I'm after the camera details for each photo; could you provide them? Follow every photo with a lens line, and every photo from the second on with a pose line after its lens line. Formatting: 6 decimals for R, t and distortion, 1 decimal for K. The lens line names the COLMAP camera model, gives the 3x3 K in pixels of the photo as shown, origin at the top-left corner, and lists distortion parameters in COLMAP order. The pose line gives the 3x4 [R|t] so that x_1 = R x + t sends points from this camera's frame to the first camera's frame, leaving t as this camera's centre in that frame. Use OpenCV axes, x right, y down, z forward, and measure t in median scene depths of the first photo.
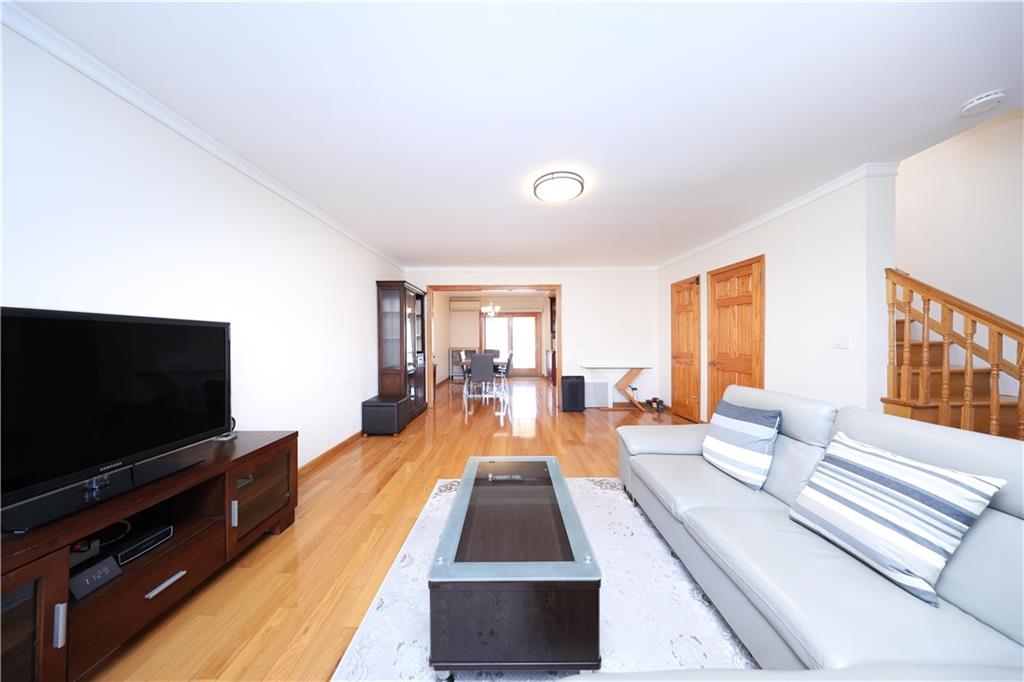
lens RADIAL K [[292.5, 0, 510.3], [0, 292.5, 339.3], [0, 0, 1]] dist [-0.000772, -0.000093]
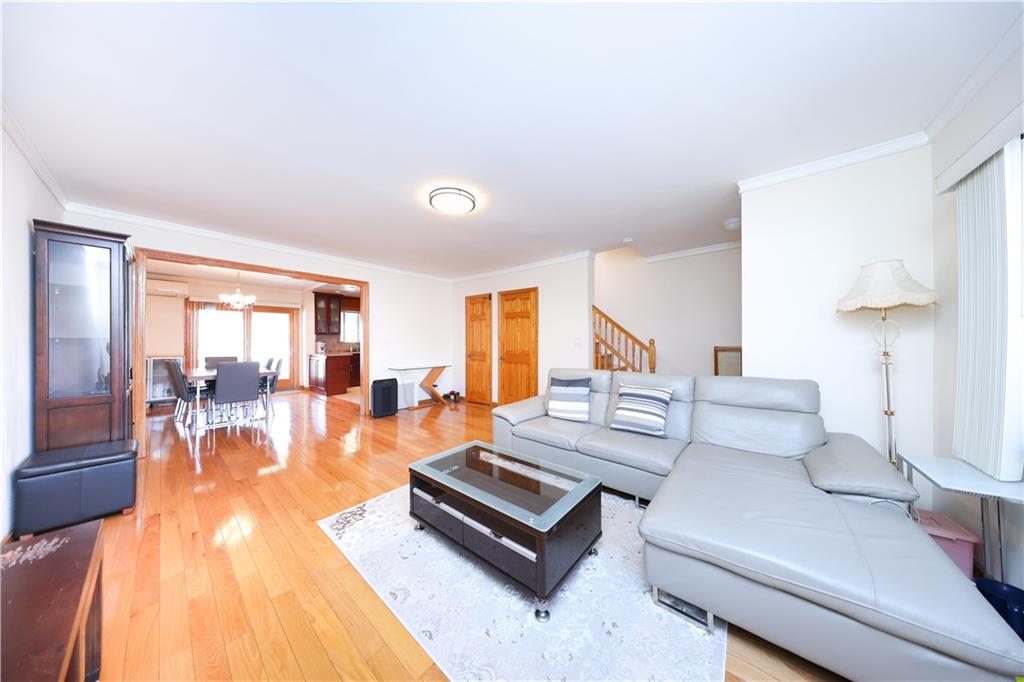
lens RADIAL K [[292.5, 0, 510.3], [0, 292.5, 339.3], [0, 0, 1]] dist [-0.000772, -0.000093]
pose [[0.640465, 0.010284, 0.767919, -0.307592], [0.001519, 0.999891, -0.014658, 0.010547], [-0.767986, 0.010554, 0.640380, 0.075751]]
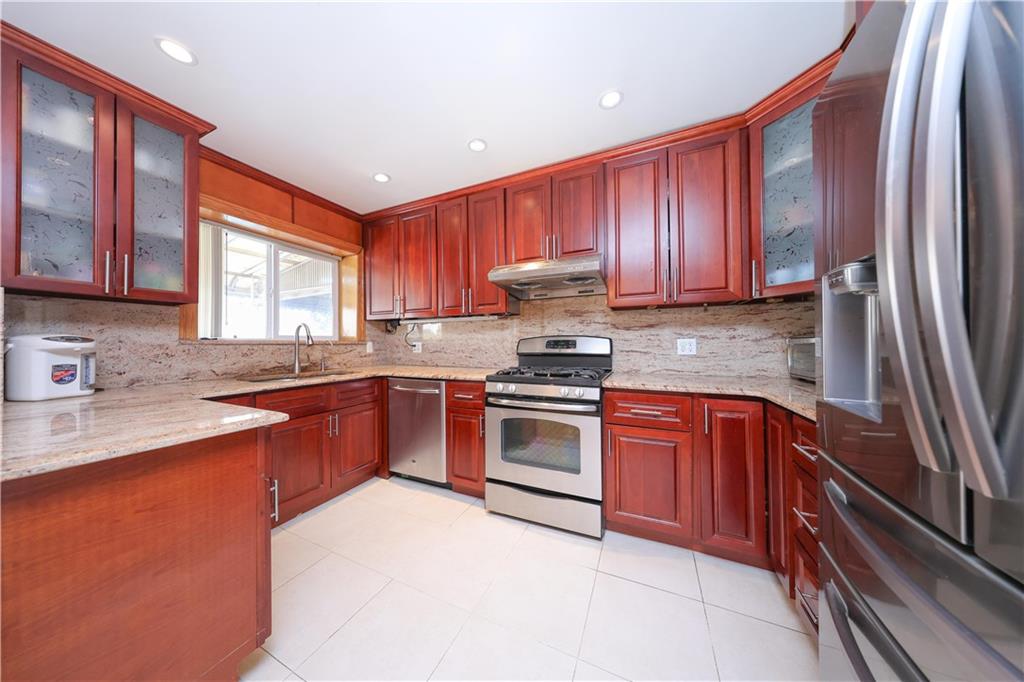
lens RADIAL K [[297.2, 0, 513.4], [0, 297.2, 340.2], [0, 0, 1]] dist [-0.000513, -0.000081]
pose [[0.415567, 0.016727, 0.909409, 0.241984], [0.008828, 0.999710, -0.022422, 0.013524], [-0.909520, 0.017346, 0.415299, 1.539247]]
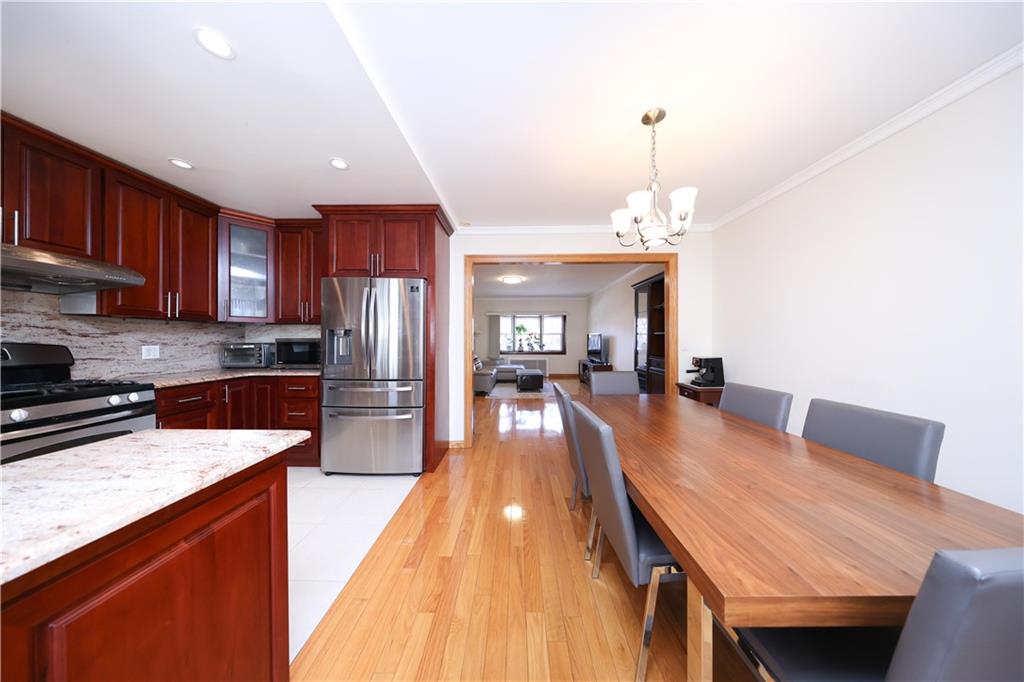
lens RADIAL K [[292.5, 0, 510.3], [0, 292.5, 339.3], [0, 0, 1]] dist [-0.000772, -0.000093]
pose [[-0.999805, 0.008695, 0.017754, 0.079895], [0.008833, 0.999931, 0.007709, -0.008324], [-0.017686, 0.007864, -0.999813, 2.061527]]
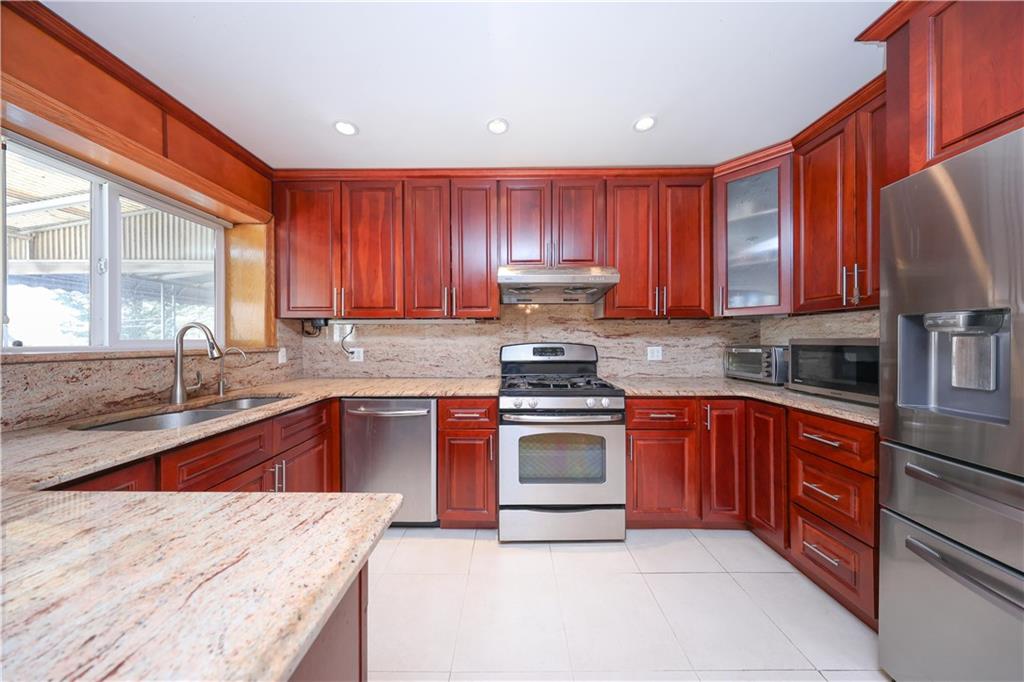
lens RADIAL K [[294.8, 0, 511.4], [0, 294.8, 339.5], [0, 0, 1]] dist [0.000122, -0.000058]
pose [[0.001420, 0.010679, 0.999942, 0.239164], [0.009264, 0.999900, -0.010692, -0.008133], [-0.999956, 0.009279, 0.001321, 1.763049]]
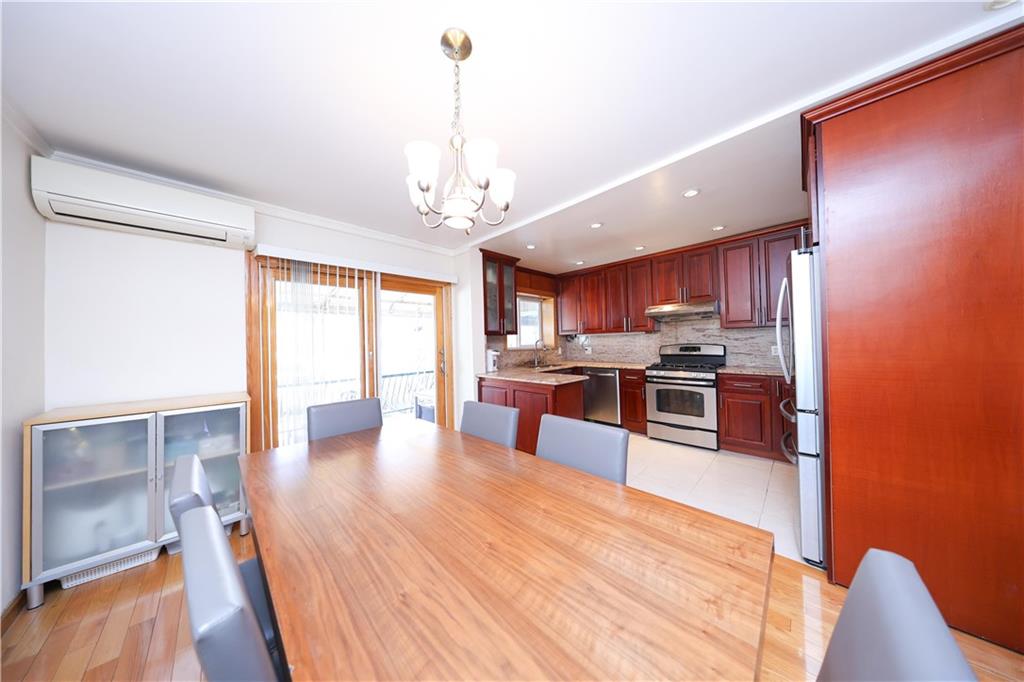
lens RADIAL K [[294.8, 0, 511.4], [0, 294.8, 339.5], [0, 0, 1]] dist [0.000122, -0.000058]
pose [[0.705837, 0.001015, 0.708374, -0.273625], [0.021637, 0.999501, -0.022991, -0.012100], [-0.708044, 0.031556, 0.705463, 1.430259]]
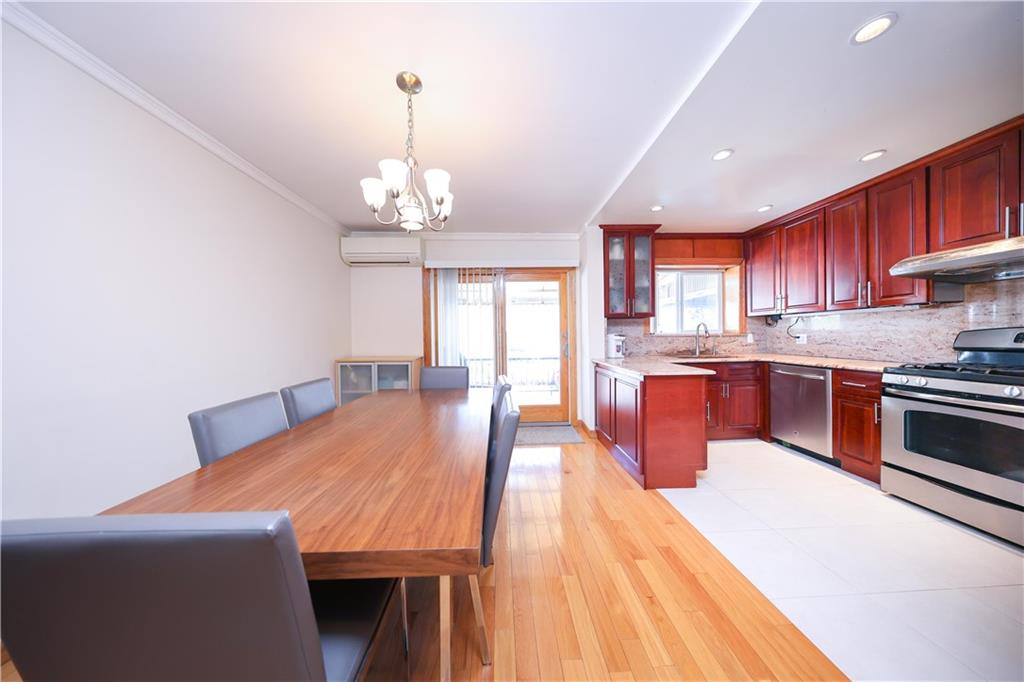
lens RADIAL K [[294.8, 0, 511.4], [0, 294.8, 339.5], [0, 0, 1]] dist [0.000122, -0.000058]
pose [[0.999378, -0.003741, 0.035063, 0.002223], [0.003506, 0.999971, 0.006779, 0.006153], [-0.035087, -0.006651, 0.999362, 1.294316]]
